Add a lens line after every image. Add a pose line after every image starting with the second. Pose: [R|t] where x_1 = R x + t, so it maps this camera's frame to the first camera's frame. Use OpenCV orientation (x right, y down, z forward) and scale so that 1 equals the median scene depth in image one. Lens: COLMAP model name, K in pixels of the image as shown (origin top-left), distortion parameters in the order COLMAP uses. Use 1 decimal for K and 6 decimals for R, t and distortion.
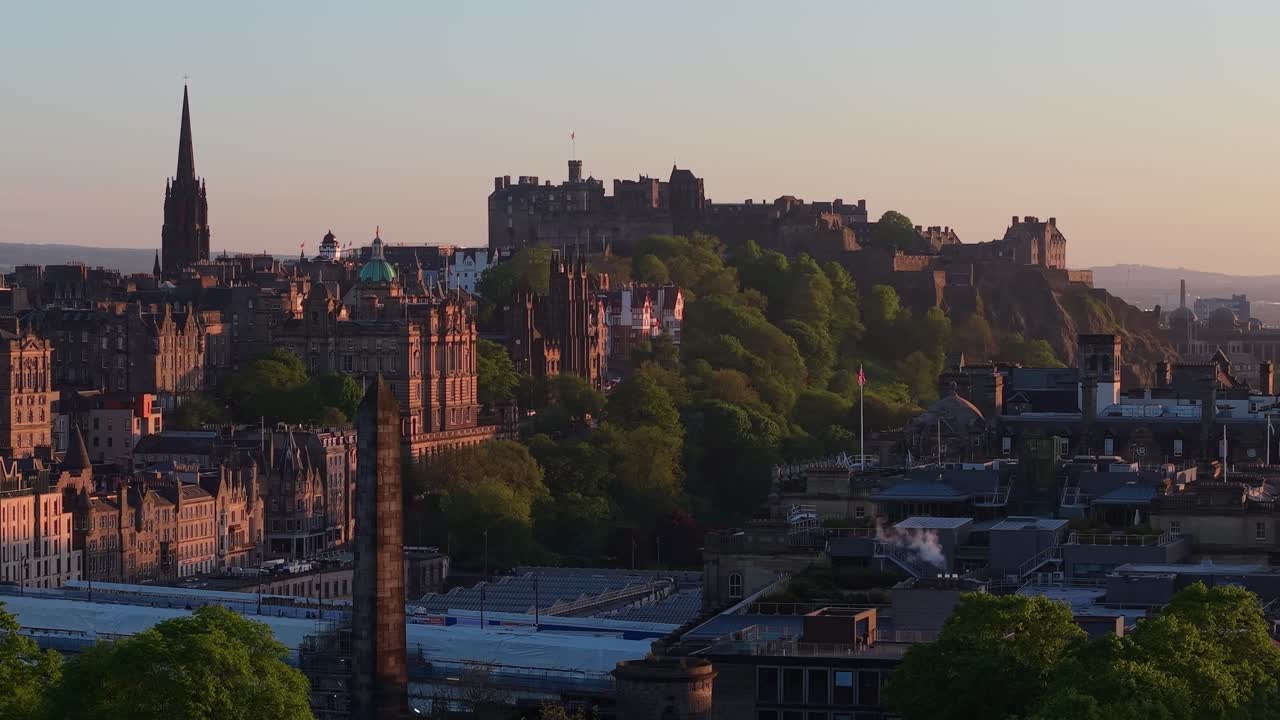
lens RADIAL K [[3675.3, 0, 597.2], [0, 3675.3, 358.9], [0, 0, 1]] dist [-0.181596, 0.715729]
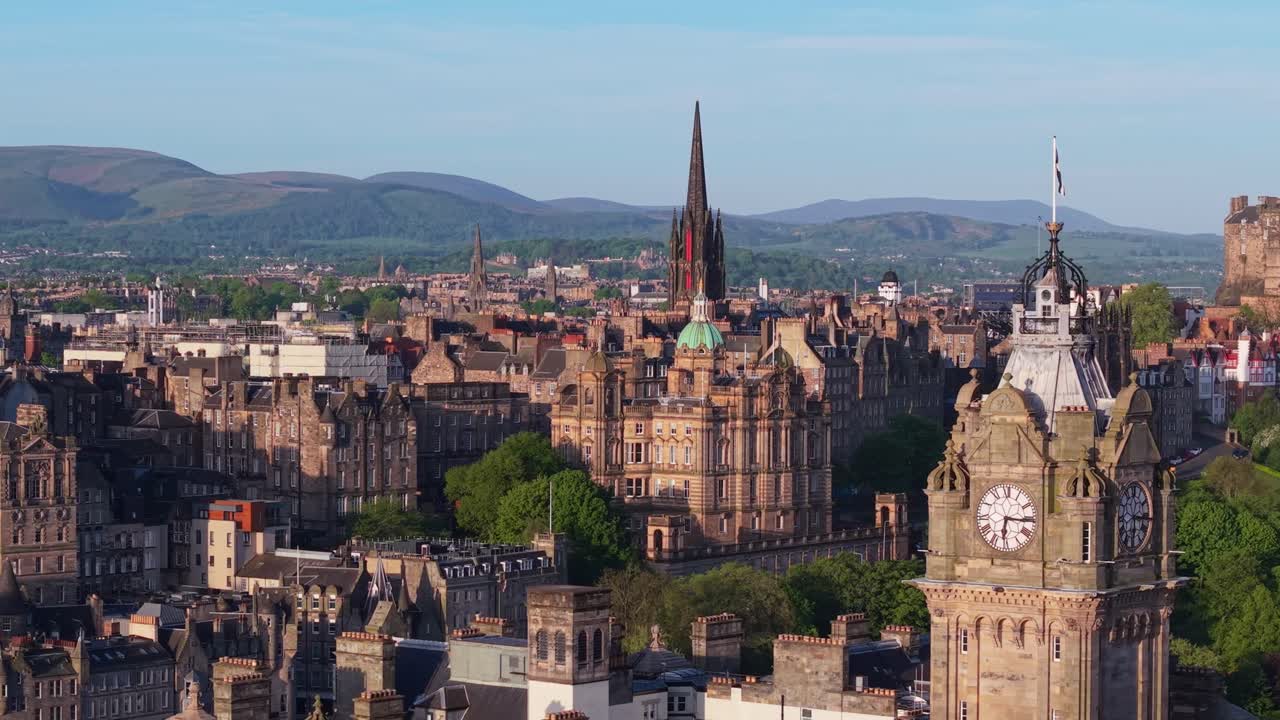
lens RADIAL K [[3323.7, 0, 640.0], [0, 3323.7, 360.0], [0, 0, 1]] dist [-0.129498, 0.162544]
pose [[0.941978, 0.012281, -0.335451, 0.143980], [-0.010248, 0.999917, 0.007830, -0.020283], [0.335520, -0.003938, 0.942025, 0.263510]]
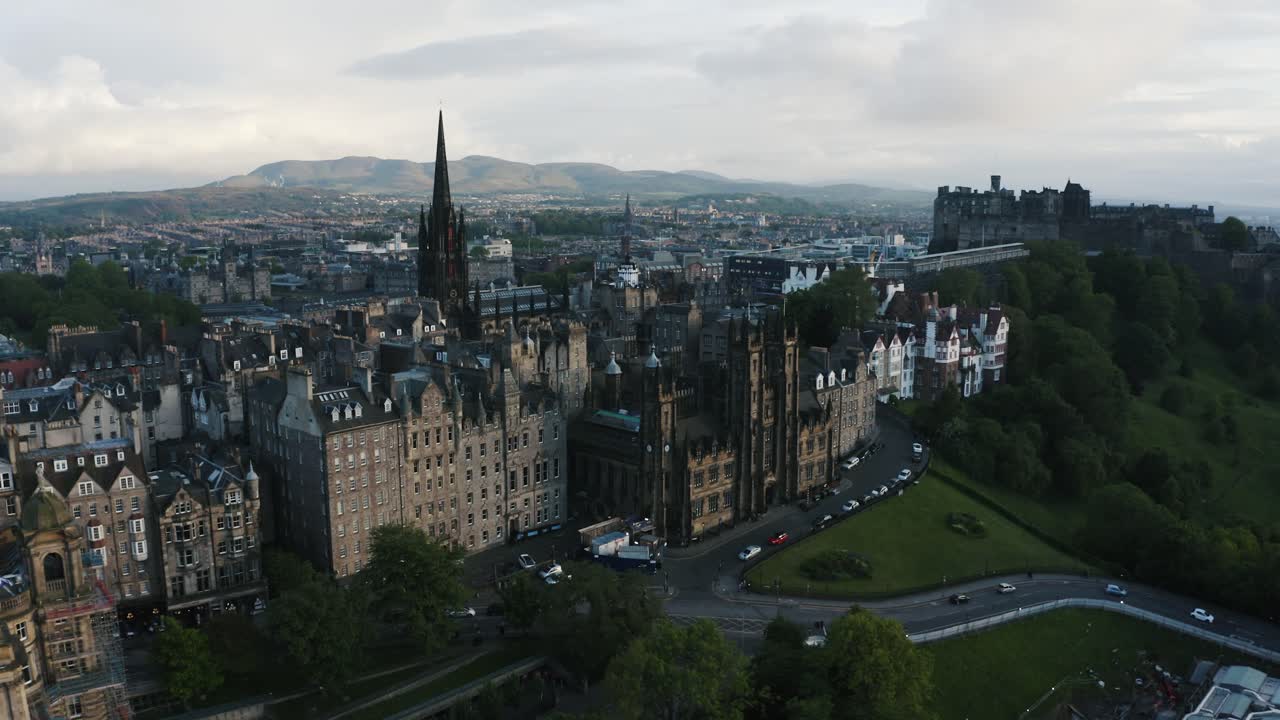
lens RADIAL K [[1025.3, 0, 641.2], [0, 1025.3, 348.8], [0, 0, 1]] dist [-0.179424, 0.009056]
pose [[0.893014, 0.065093, -0.445296, 0.062345], [-0.009396, 0.991965, 0.126162, -0.047419], [0.449930, -0.108480, 0.886451, 0.804773]]
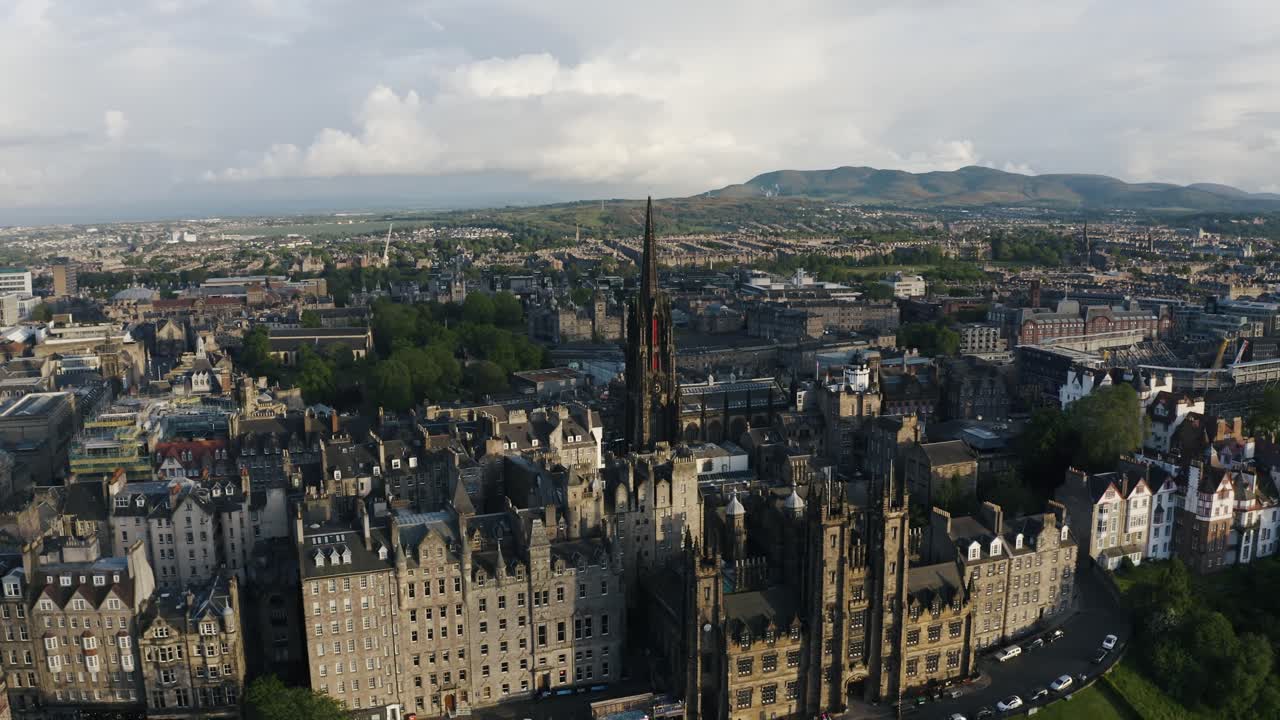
lens RADIAL K [[1025.3, 0, 641.2], [0, 1025.3, 348.8], [0, 0, 1]] dist [-0.179424, 0.009056]
pose [[0.581641, 0.105134, -0.806623, 0.104889], [-0.008697, 0.992360, 0.123072, -0.070356], [0.813399, -0.064569, 0.578111, 0.874019]]
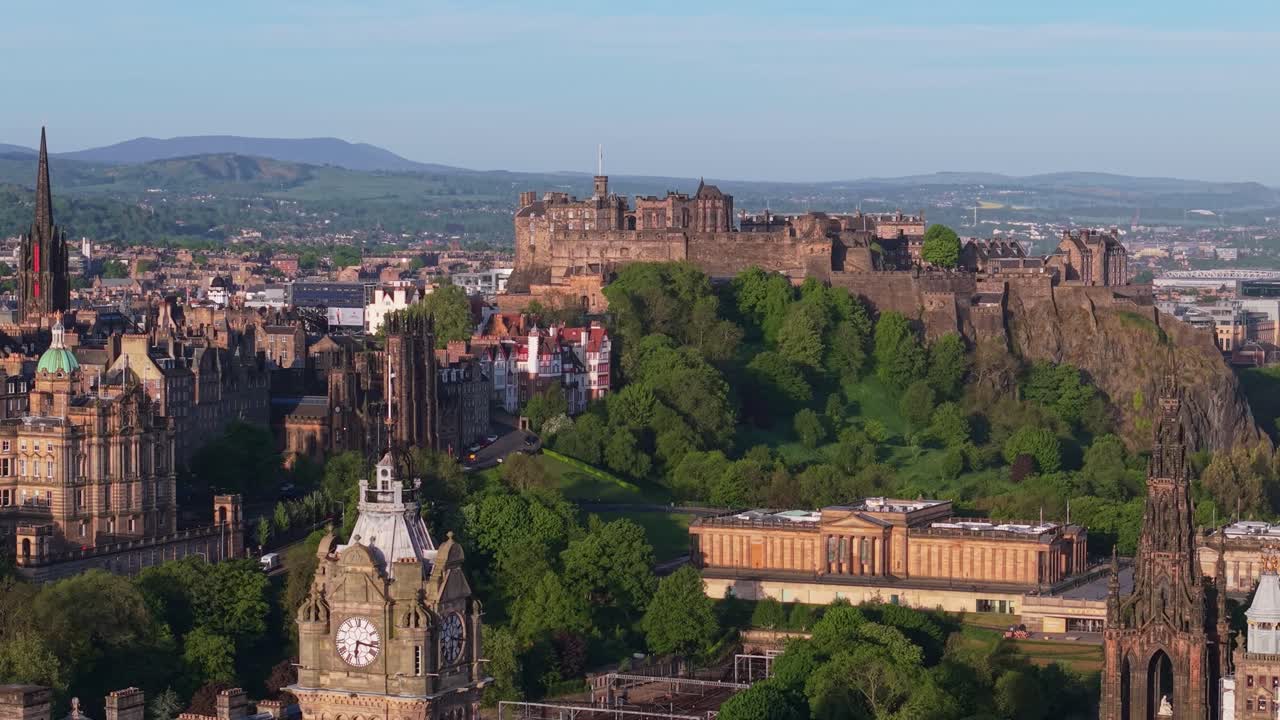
lens RADIAL K [[3181.7, 0, 640.0], [0, 3181.7, 360.0], [0, 0, 1]] dist [-0.351846, 2.691721]
pose [[0.991752, 0.006255, -0.128023, 0.153030], [-0.002543, 0.999572, 0.029140, -0.039615], [0.128150, -0.028574, 0.991343, 0.209322]]
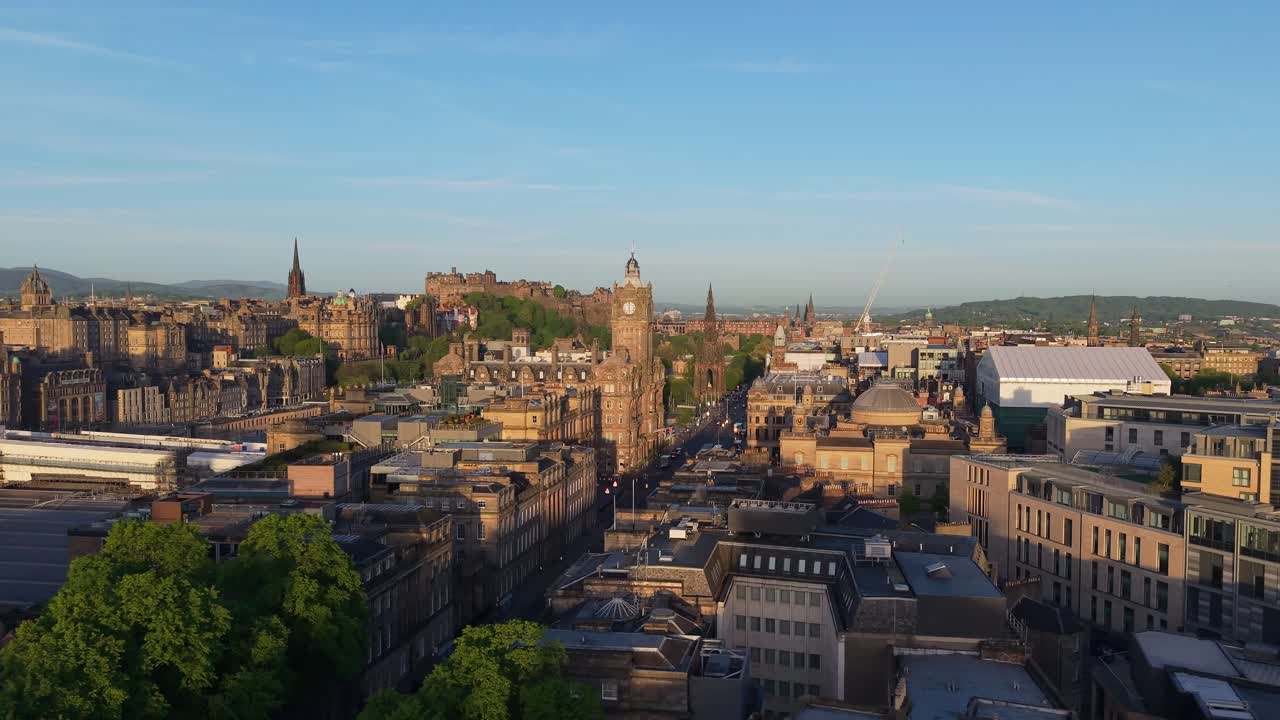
lens RADIAL K [[1013.2, 0, 680.9], [0, 1013.2, 376.4], [0, 0, 1]] dist [0.162285, -0.309309]
pose [[0.987479, -0.006697, 0.157606, 0.063678], [-0.000783, 0.998878, 0.047348, -0.003115], [-0.157747, -0.046879, 0.986366, 0.139654]]
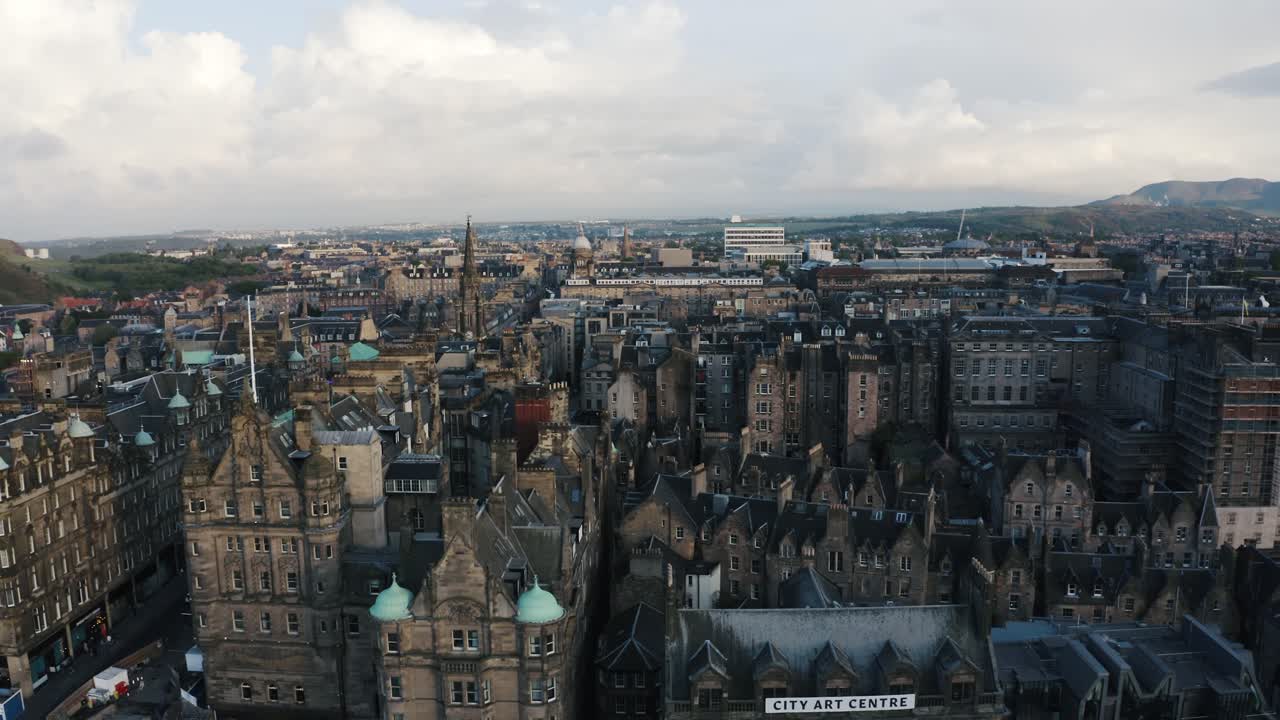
lens RADIAL K [[1025.3, 0, 641.2], [0, 1025.3, 348.8], [0, 0, 1]] dist [-0.179424, 0.009056]
pose [[0.292989, 0.112736, -0.949446, -0.024139], [-0.010473, 0.993343, 0.114717, -0.026718], [0.956059, -0.023668, 0.292219, 0.529415]]
